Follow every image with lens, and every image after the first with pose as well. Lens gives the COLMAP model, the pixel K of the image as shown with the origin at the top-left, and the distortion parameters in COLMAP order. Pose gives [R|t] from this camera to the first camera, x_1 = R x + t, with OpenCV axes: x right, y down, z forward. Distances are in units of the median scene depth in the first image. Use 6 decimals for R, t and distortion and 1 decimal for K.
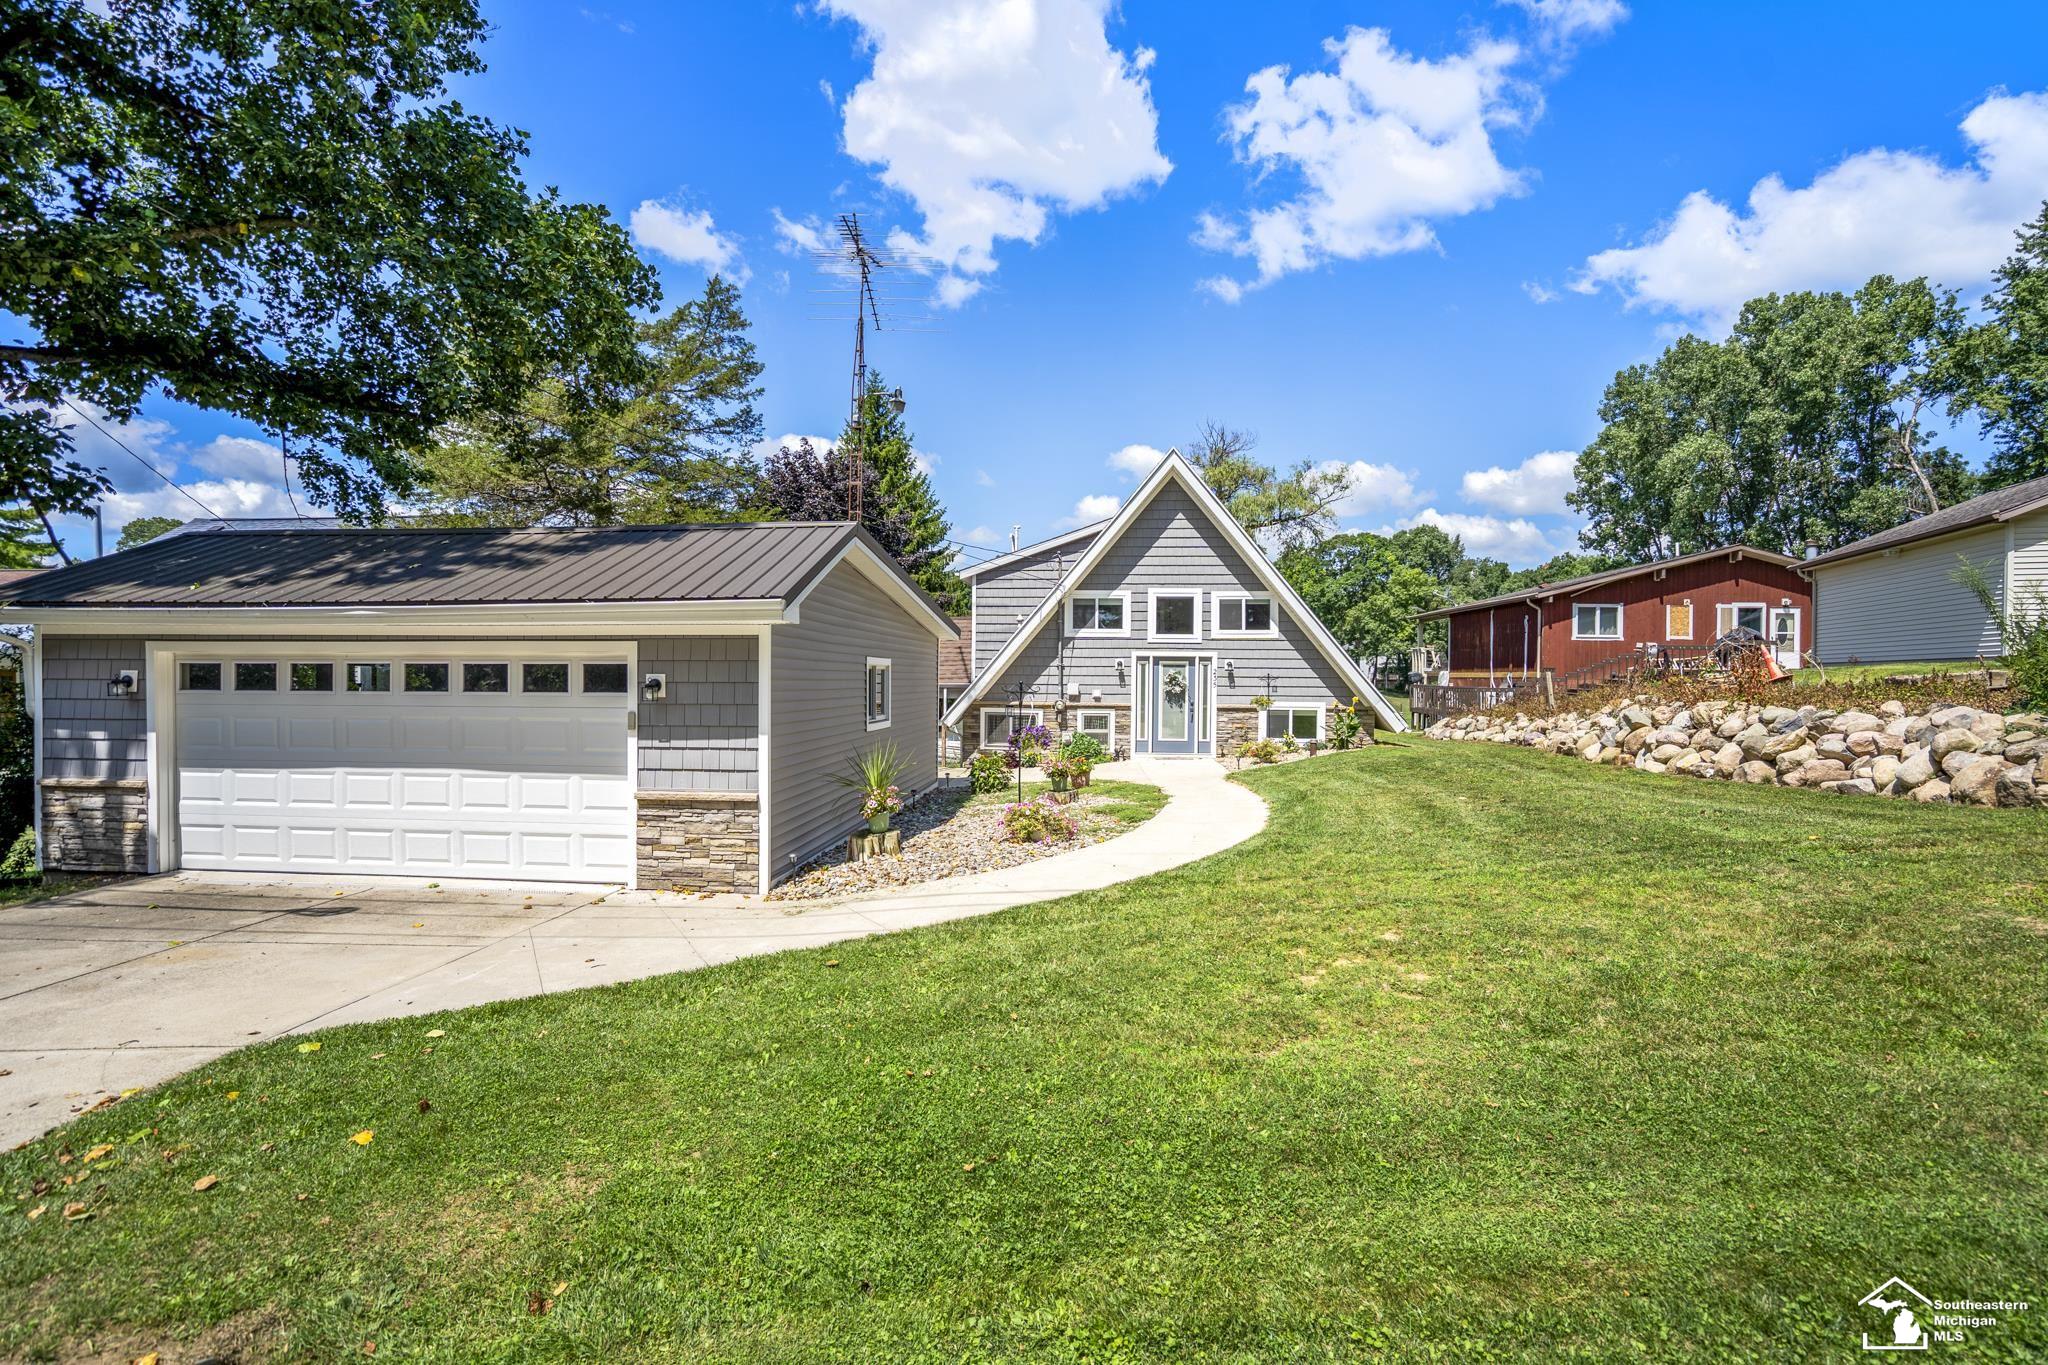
lens RADIAL K [[967.9, 0, 1021.2], [0, 967.9, 687.4], [0, 0, 1]] dist [-0.051265, 0.018776]
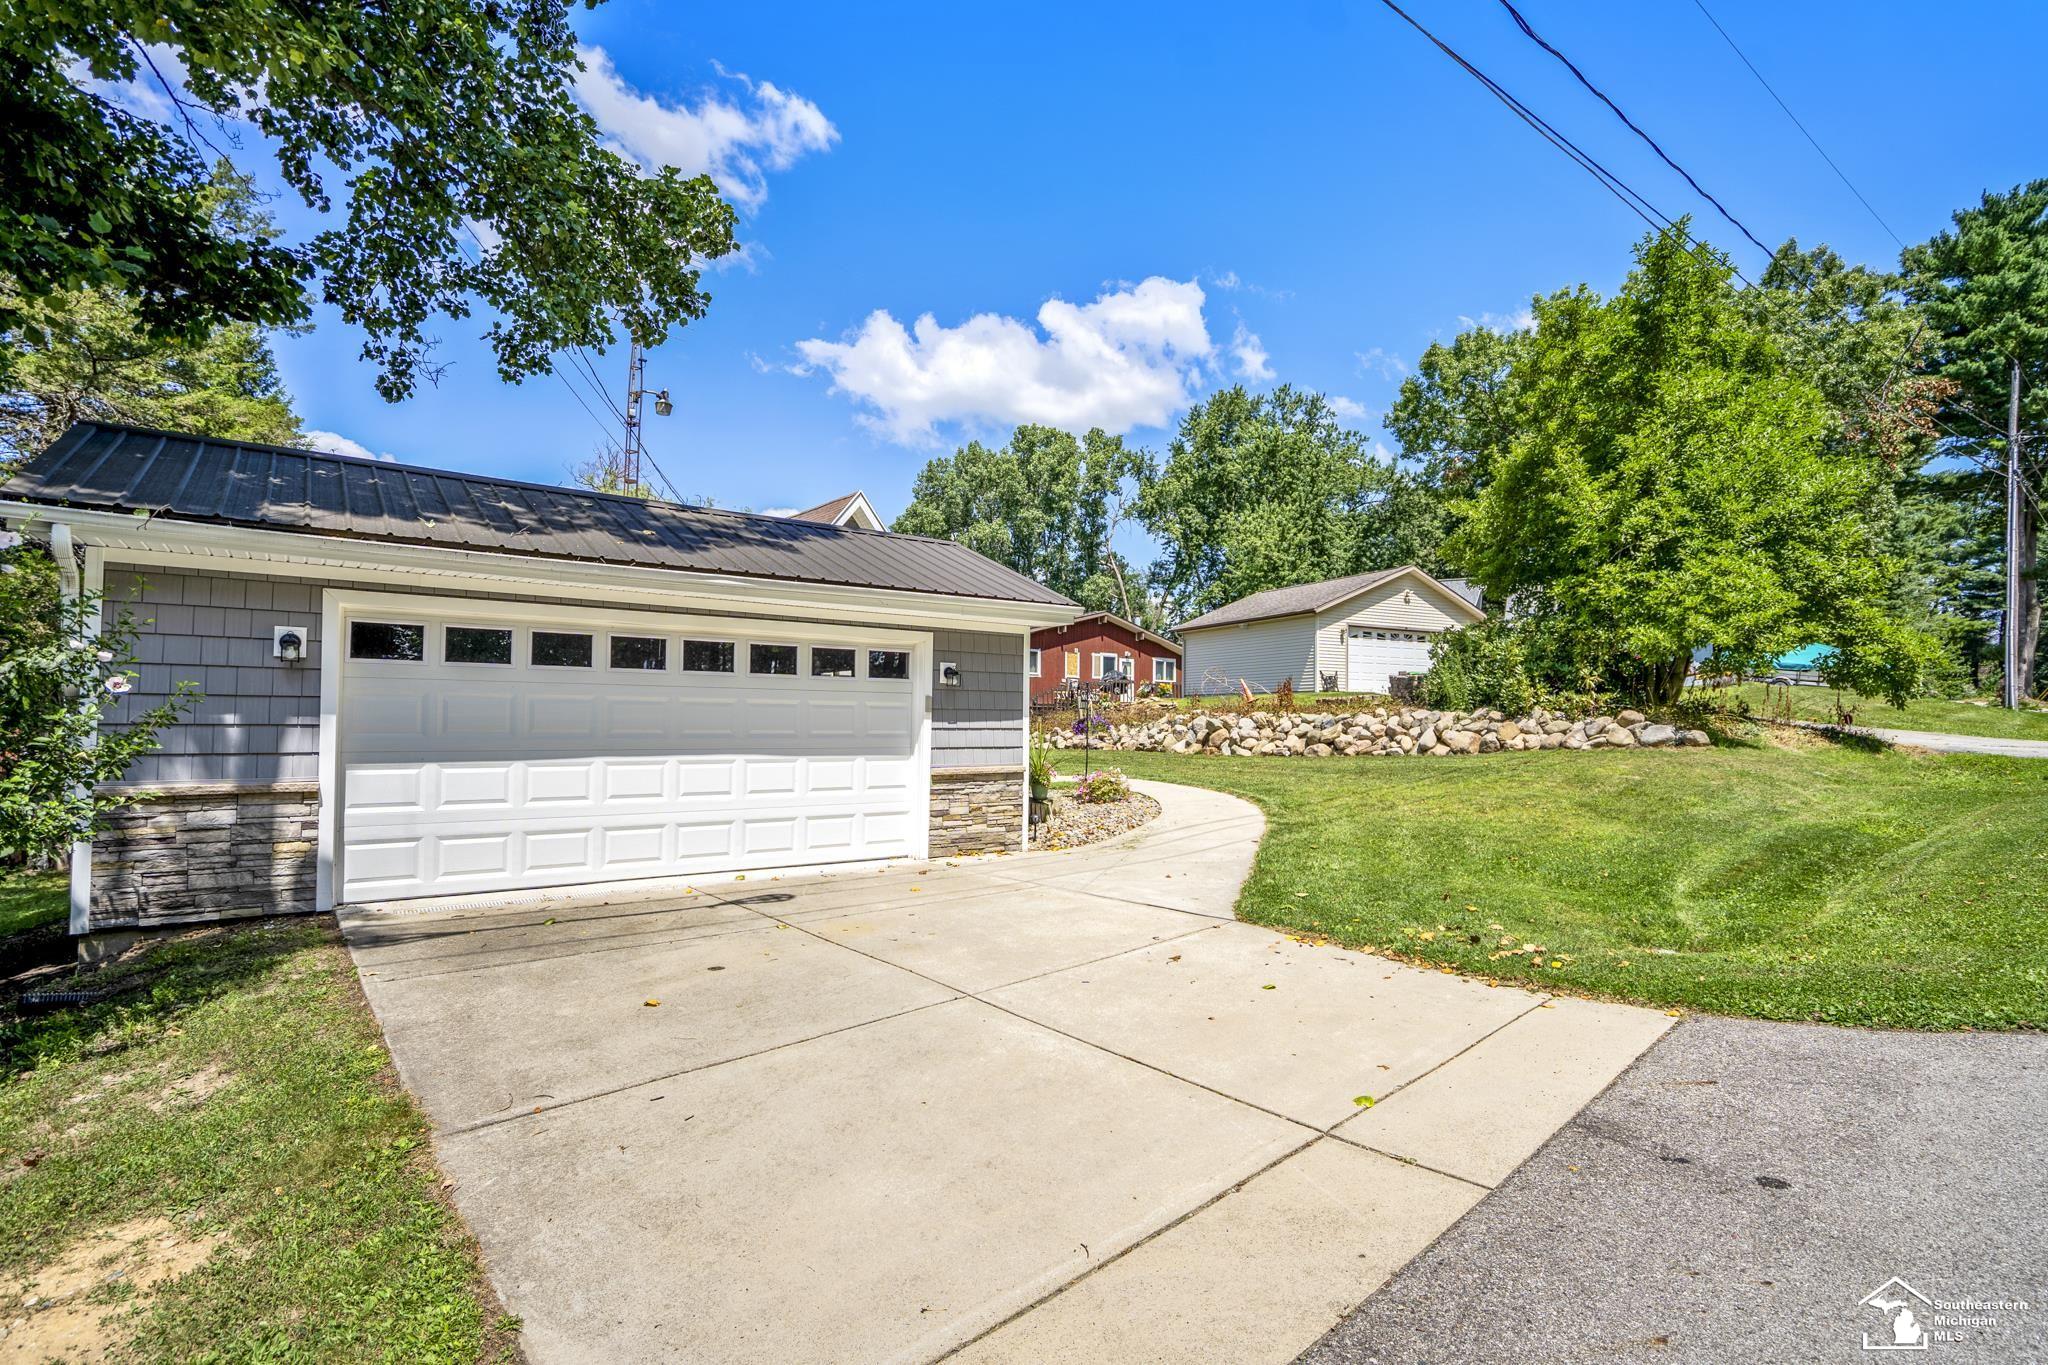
lens RADIAL K [[967.9, 0, 1021.2], [0, 967.9, 687.4], [0, 0, 1]] dist [-0.051265, 0.018776]
pose [[0.736582, 0.025675, 0.675861, -1.026029], [-0.000041, 0.999281, -0.037916, 0.054759], [-0.676348, 0.027900, 0.736054, 0.104382]]
